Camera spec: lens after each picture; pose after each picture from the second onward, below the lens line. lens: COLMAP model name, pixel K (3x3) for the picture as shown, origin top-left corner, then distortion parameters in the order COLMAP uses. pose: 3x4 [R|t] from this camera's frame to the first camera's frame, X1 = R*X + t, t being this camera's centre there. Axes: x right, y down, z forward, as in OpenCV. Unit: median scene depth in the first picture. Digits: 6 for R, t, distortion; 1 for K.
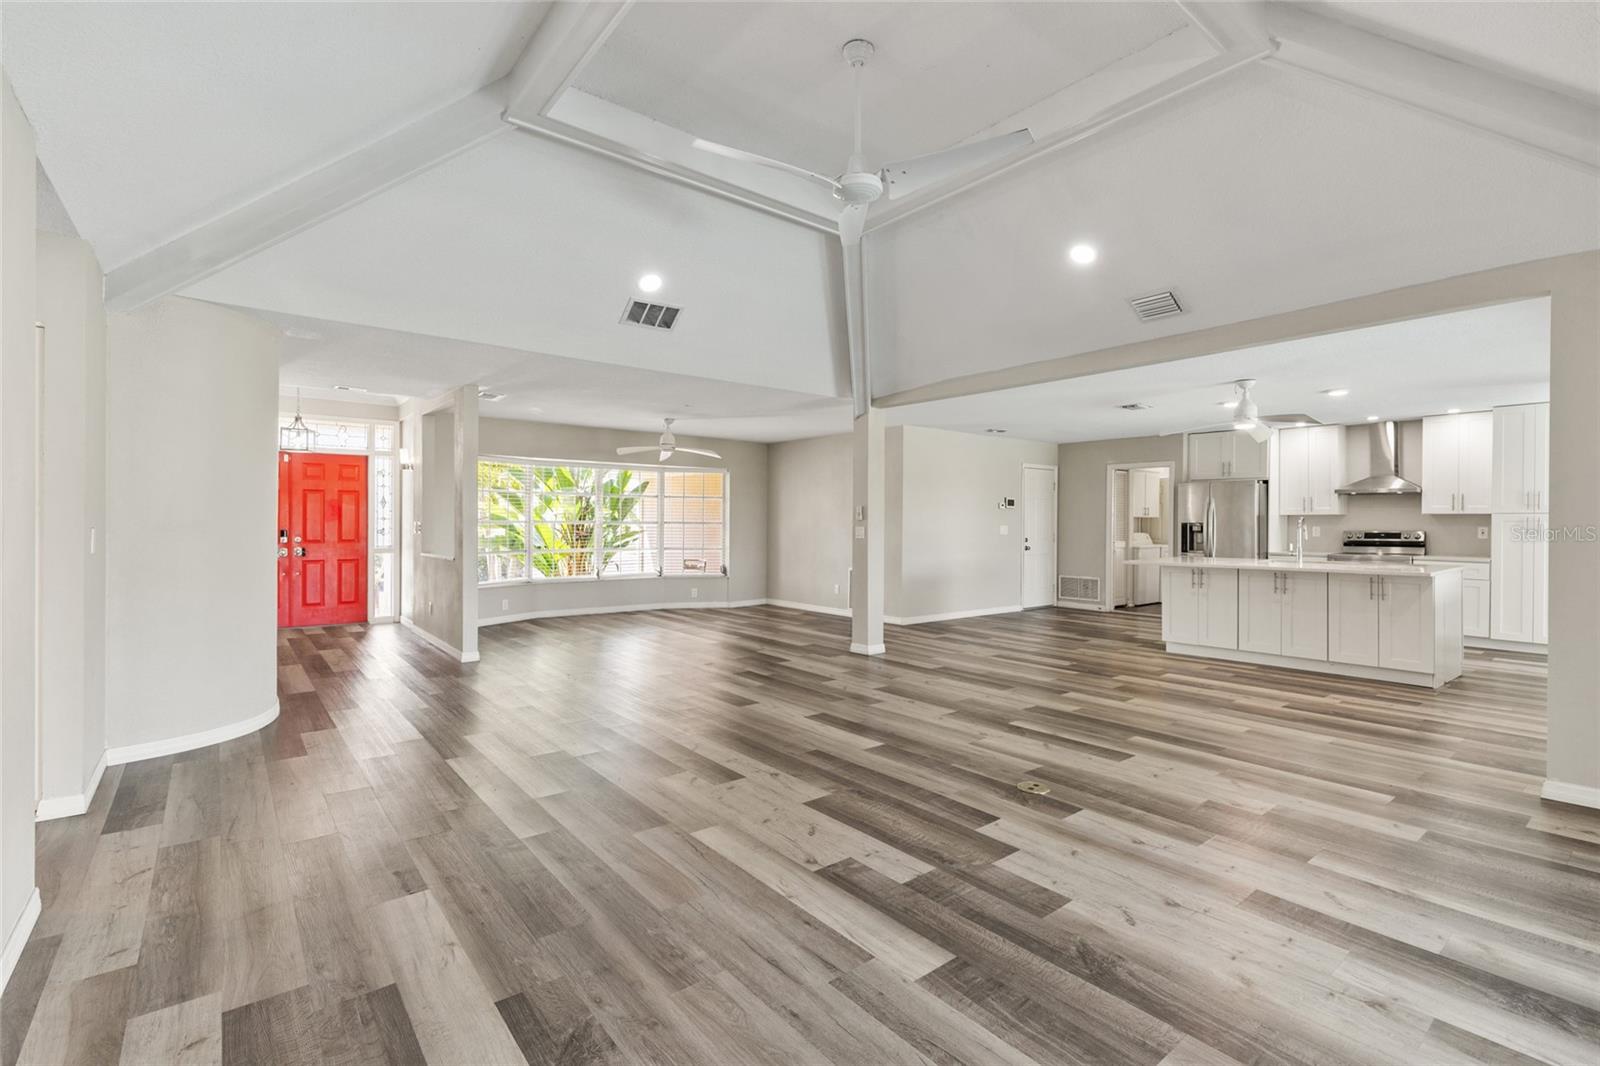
lens RADIAL K [[729.9, 0, 800.2], [0, 729.9, 526.0], [0, 0, 1]] dist [-0.003091, -0.000400]
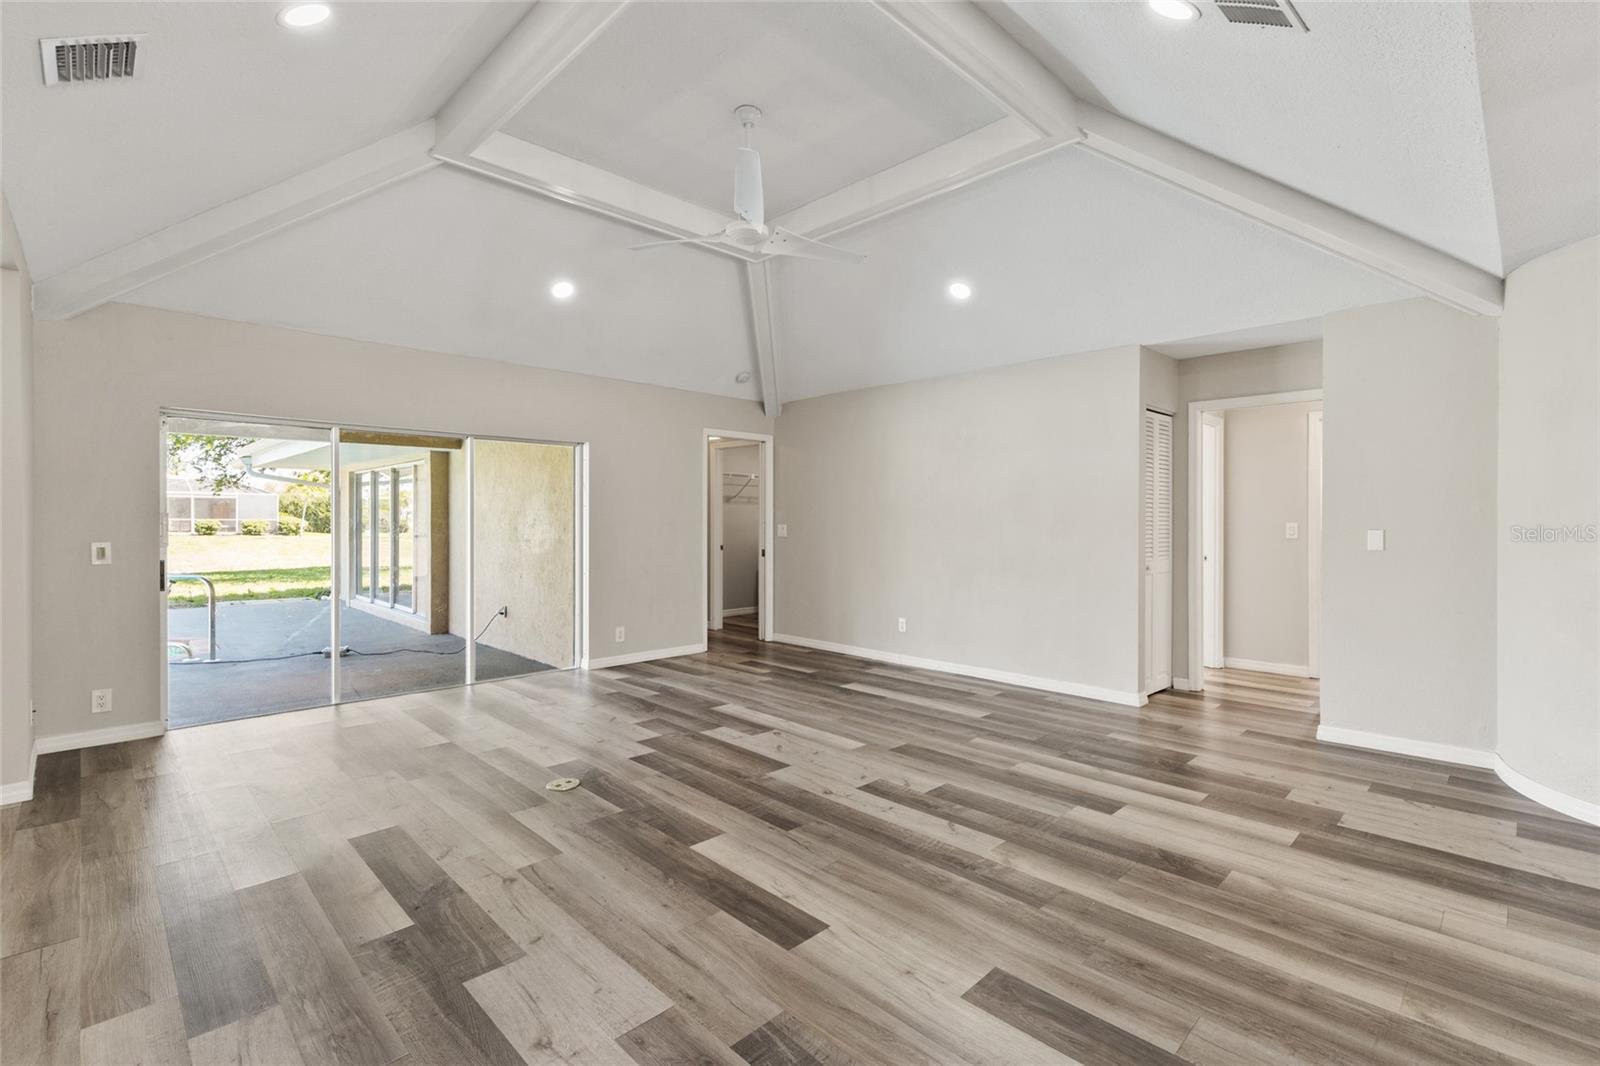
lens RADIAL K [[729.9, 0, 800.5], [0, 729.9, 525.0], [0, 0, 1]] dist [-0.003091, -0.000400]
pose [[-0.994721, -0.005157, -0.102482, 0.101380], [-0.006487, 0.999899, 0.012649, -0.011141], [0.102407, 0.013247, -0.994654, 2.018370]]
